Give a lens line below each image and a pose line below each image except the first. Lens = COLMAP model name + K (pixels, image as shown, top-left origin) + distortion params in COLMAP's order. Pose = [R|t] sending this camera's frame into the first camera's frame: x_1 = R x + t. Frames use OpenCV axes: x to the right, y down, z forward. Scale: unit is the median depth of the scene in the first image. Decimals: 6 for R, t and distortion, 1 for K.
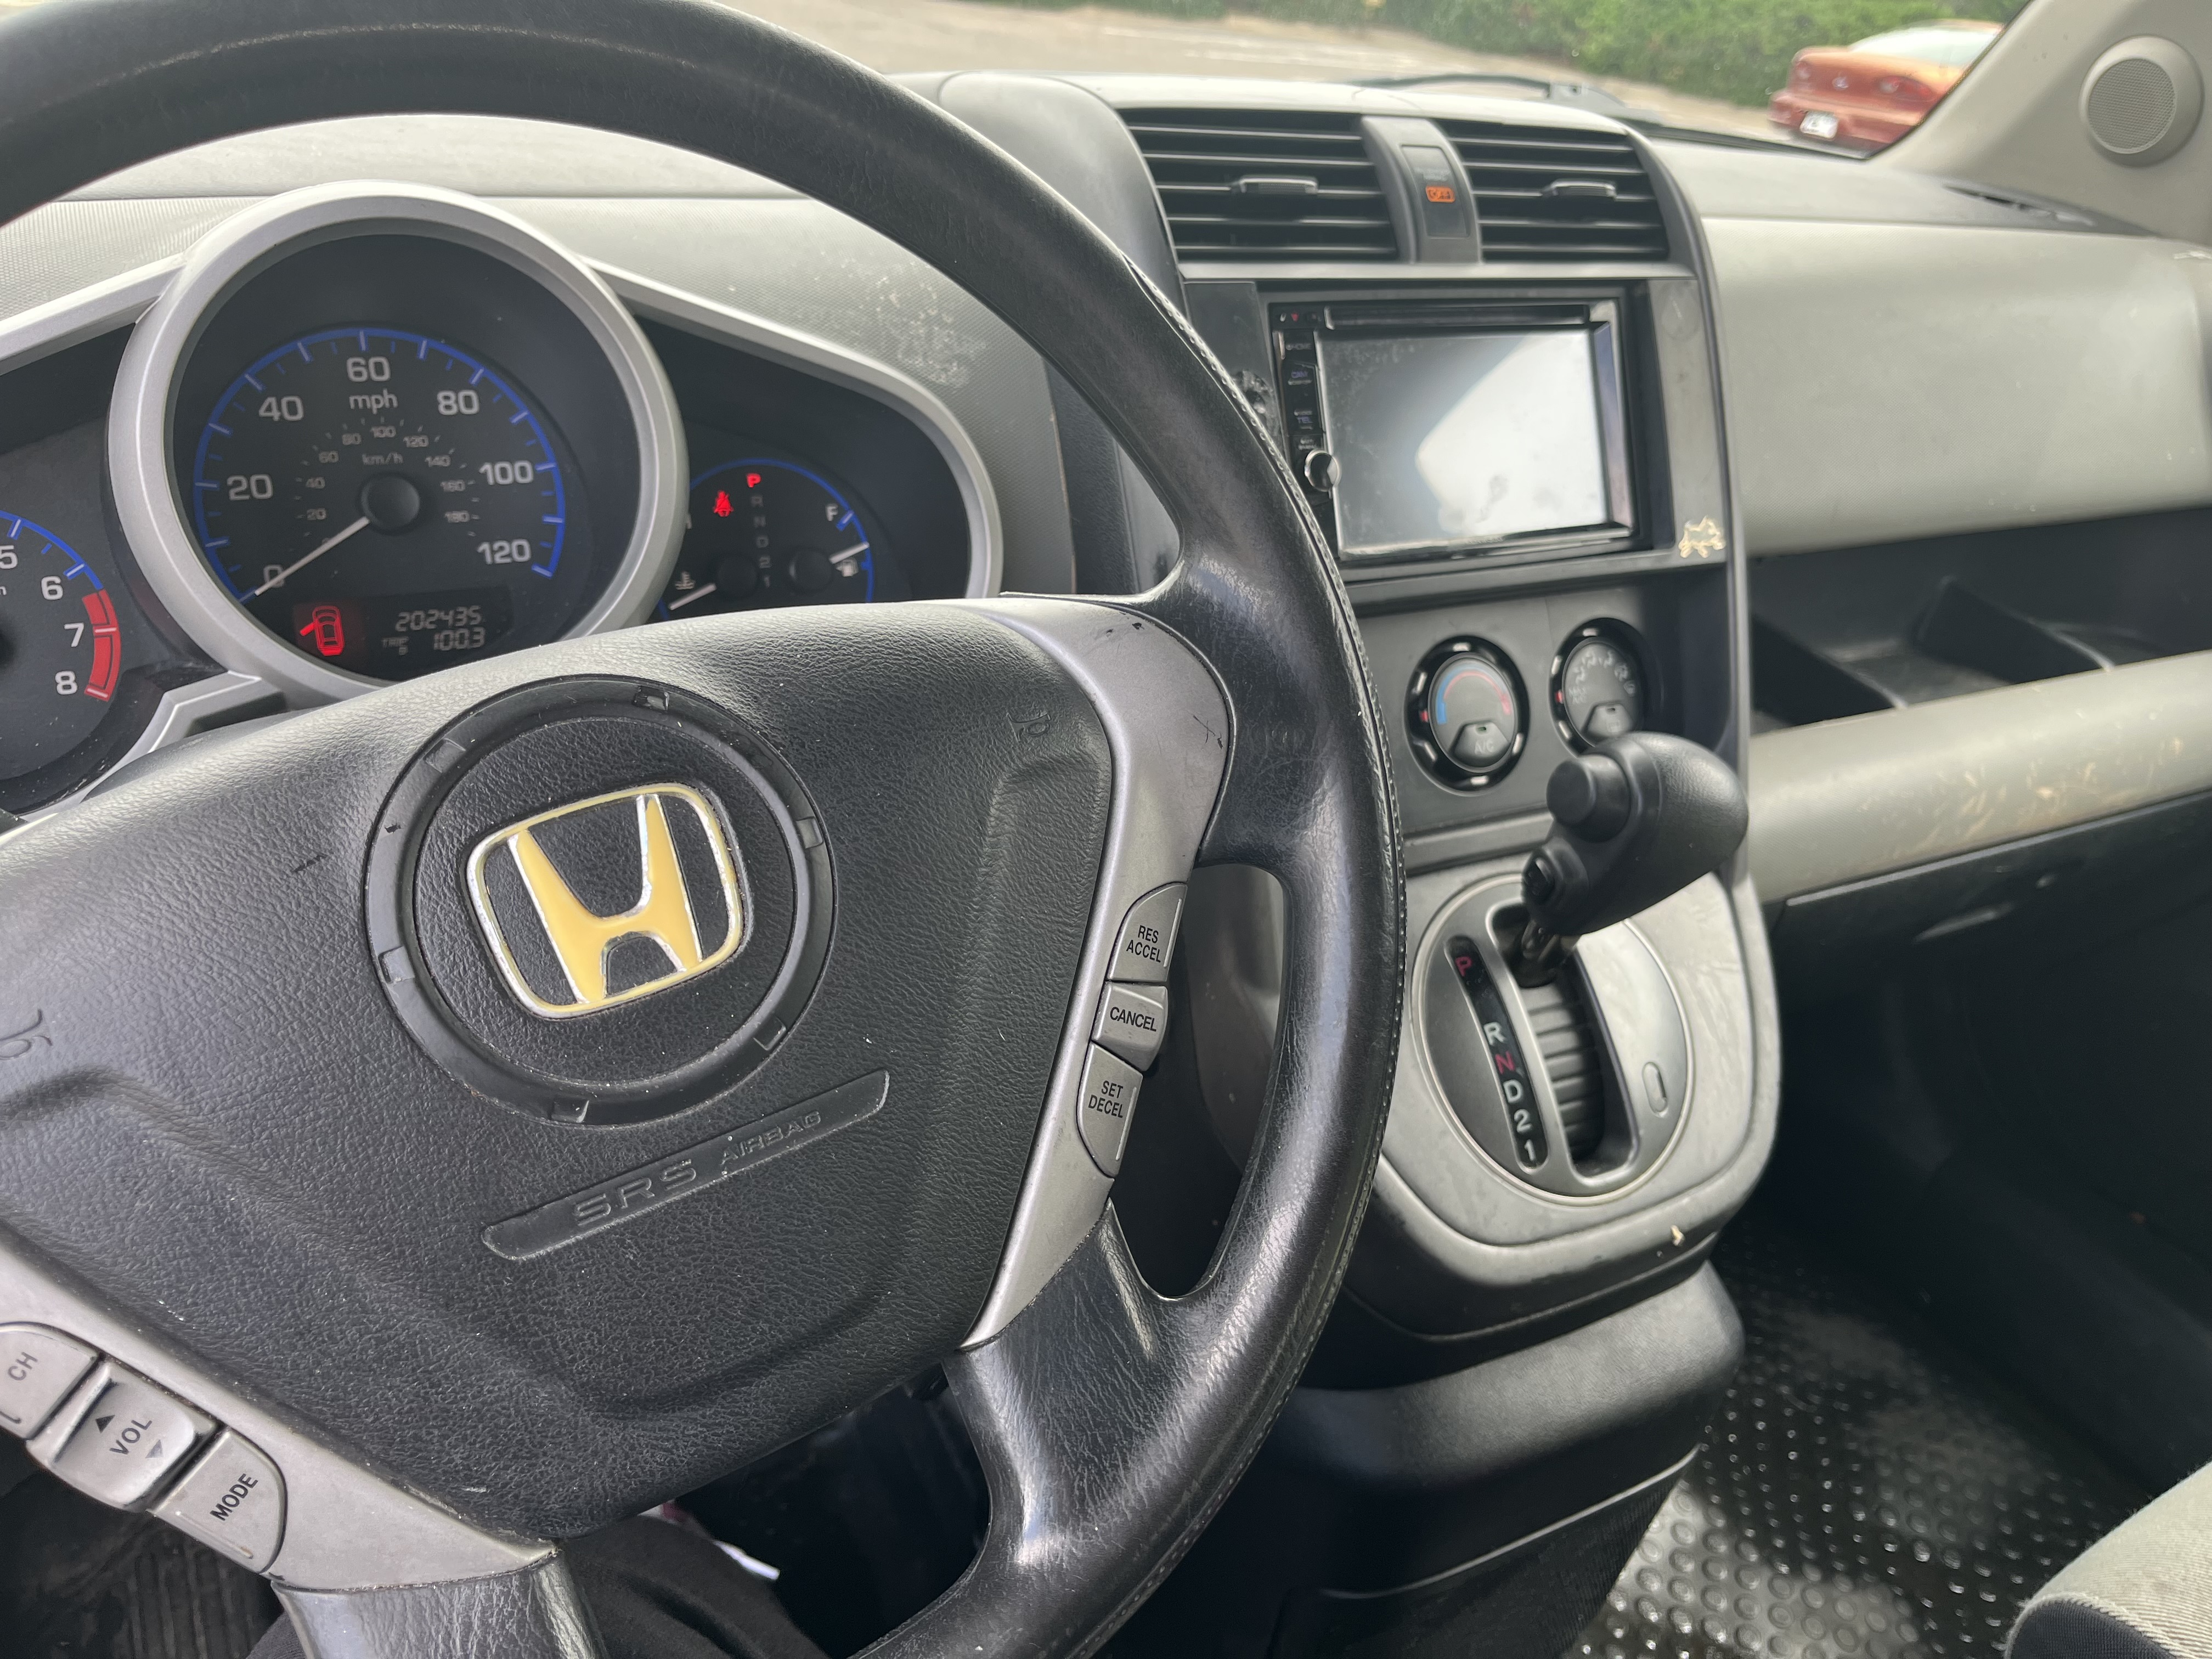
lens RADIAL K [[1679.7, 0, 1106.0], [0, 1679.7, 829.5], [0, 0, 1]] dist [0.033465, -0.051597]
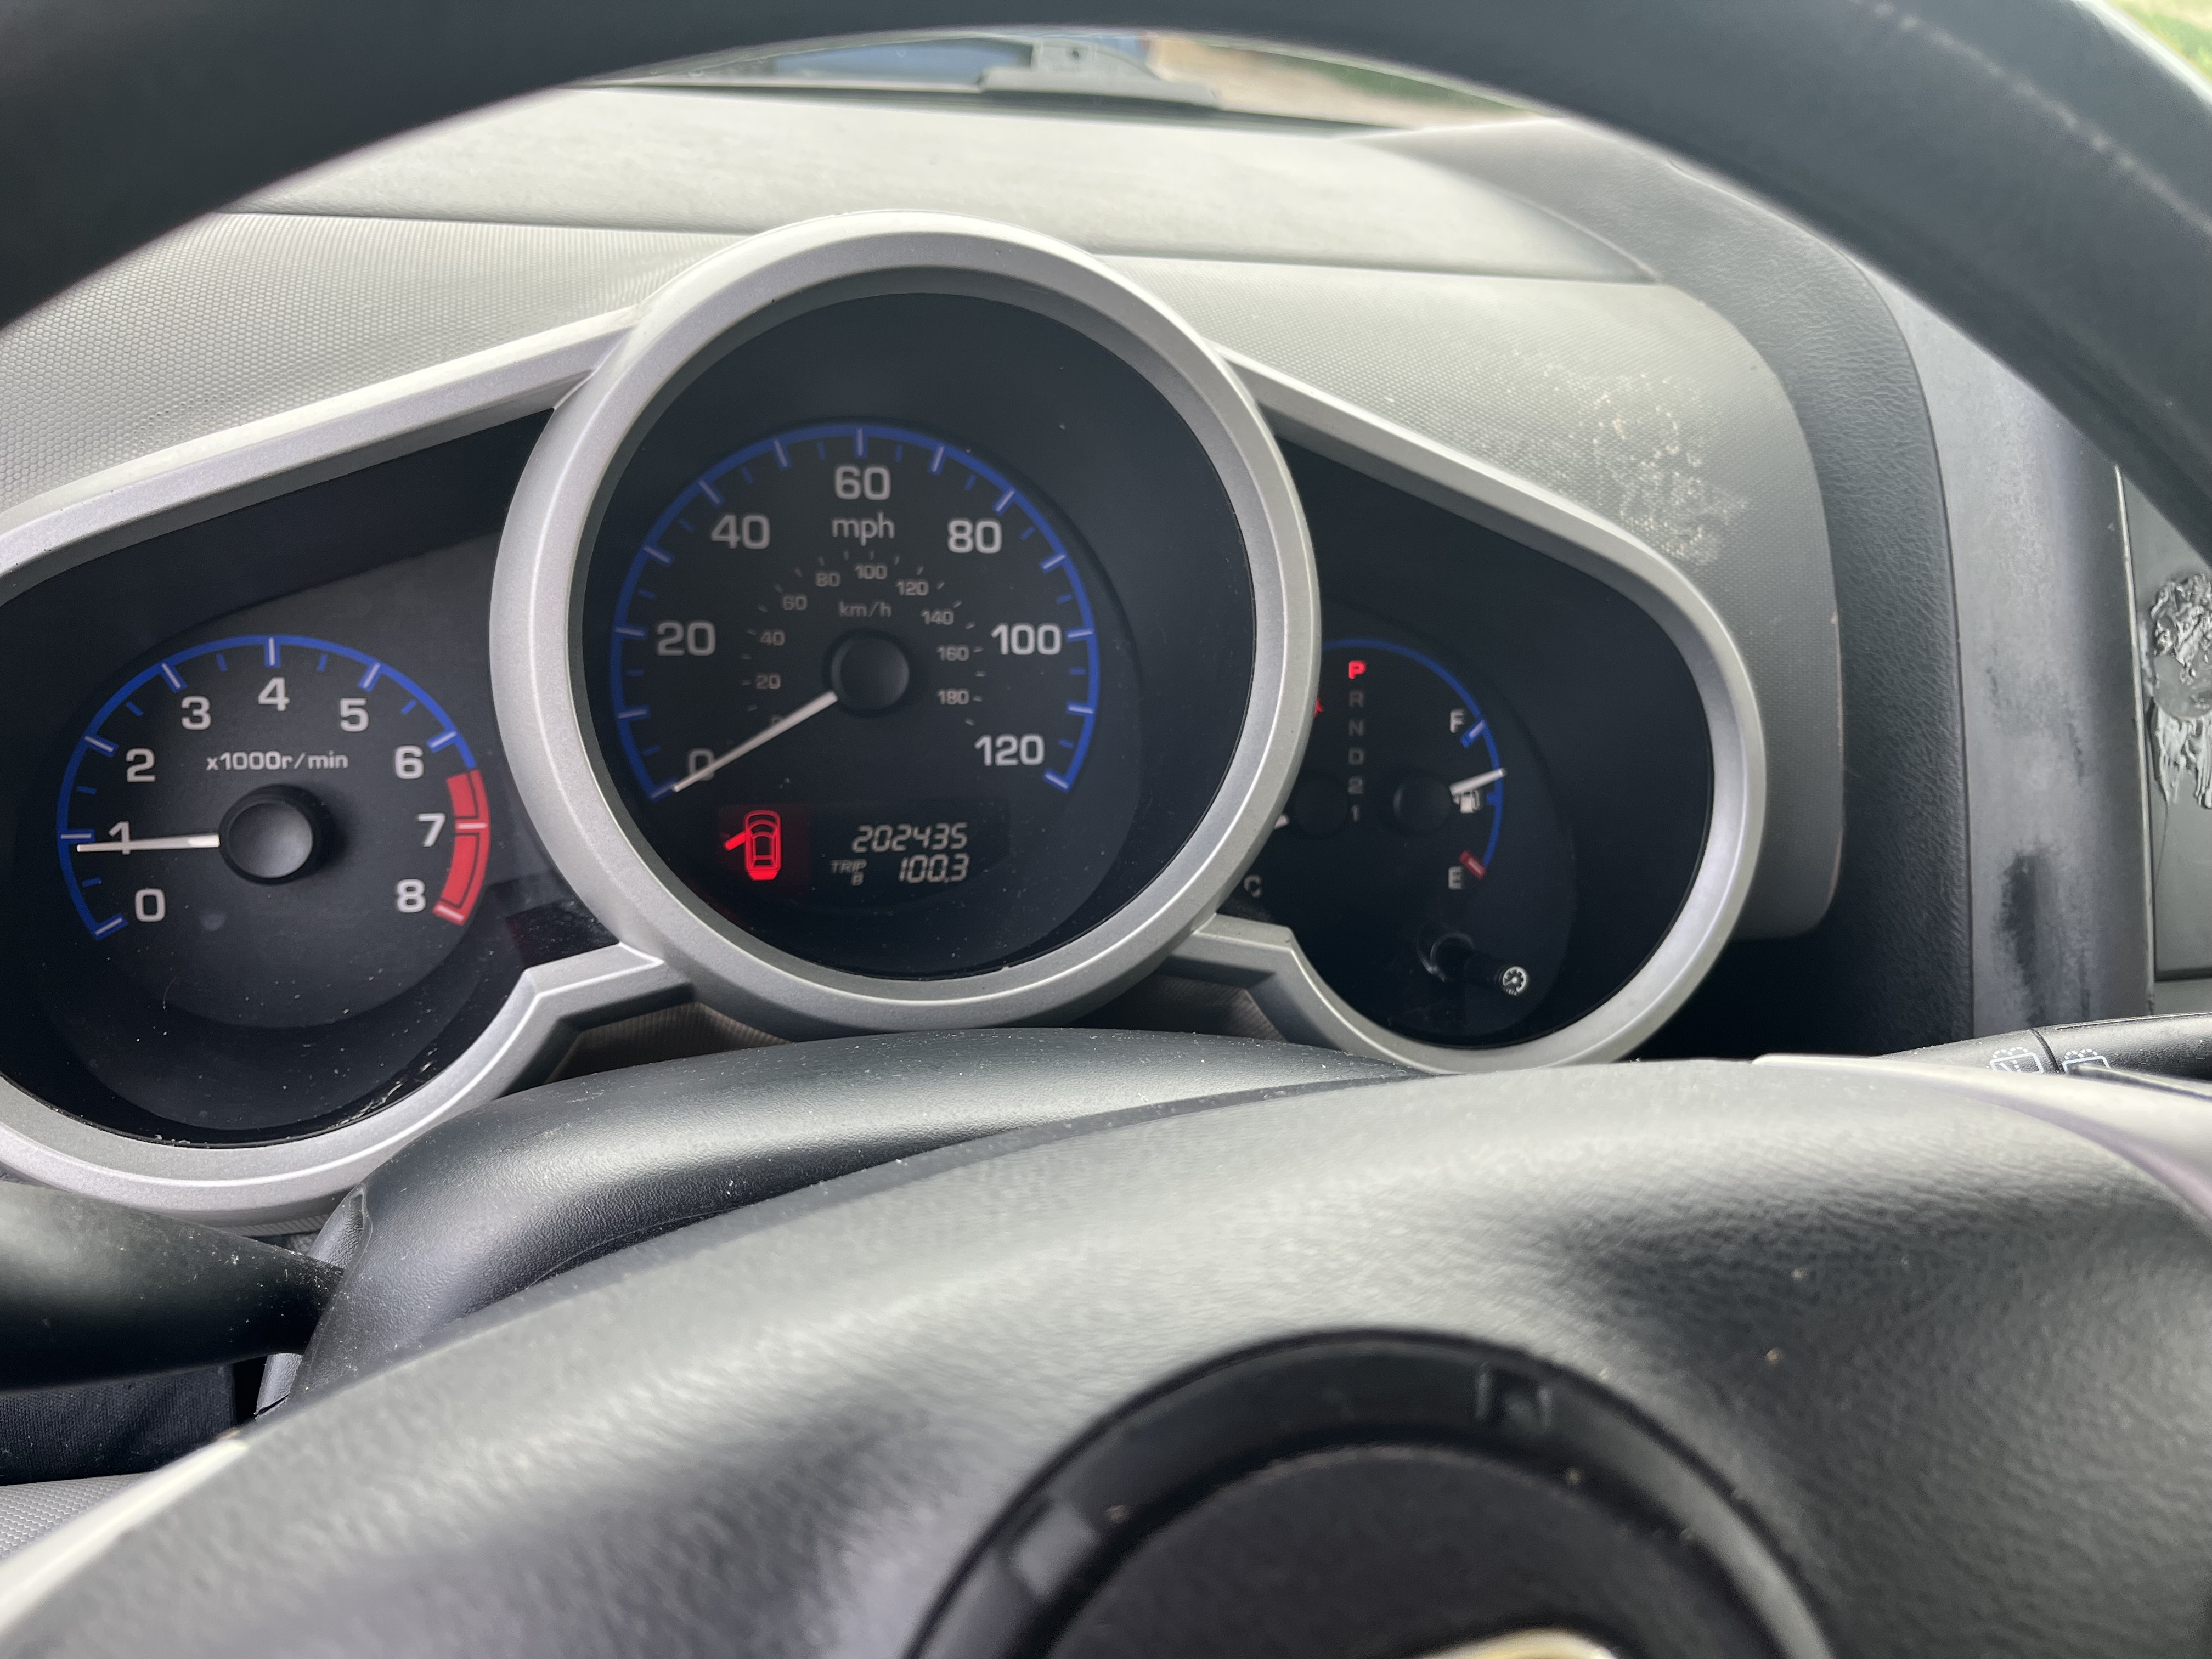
lens RADIAL K [[1594.8, 0, 1106.0], [0, 1594.8, 829.5], [0, 0, 1]] dist [0.005544, -0.001203]
pose [[0.975392, 0.110890, -0.190560, -0.192111], [-0.118113, 0.992635, -0.026939, -0.121370], [0.186169, 0.048783, 0.981306, 0.367516]]
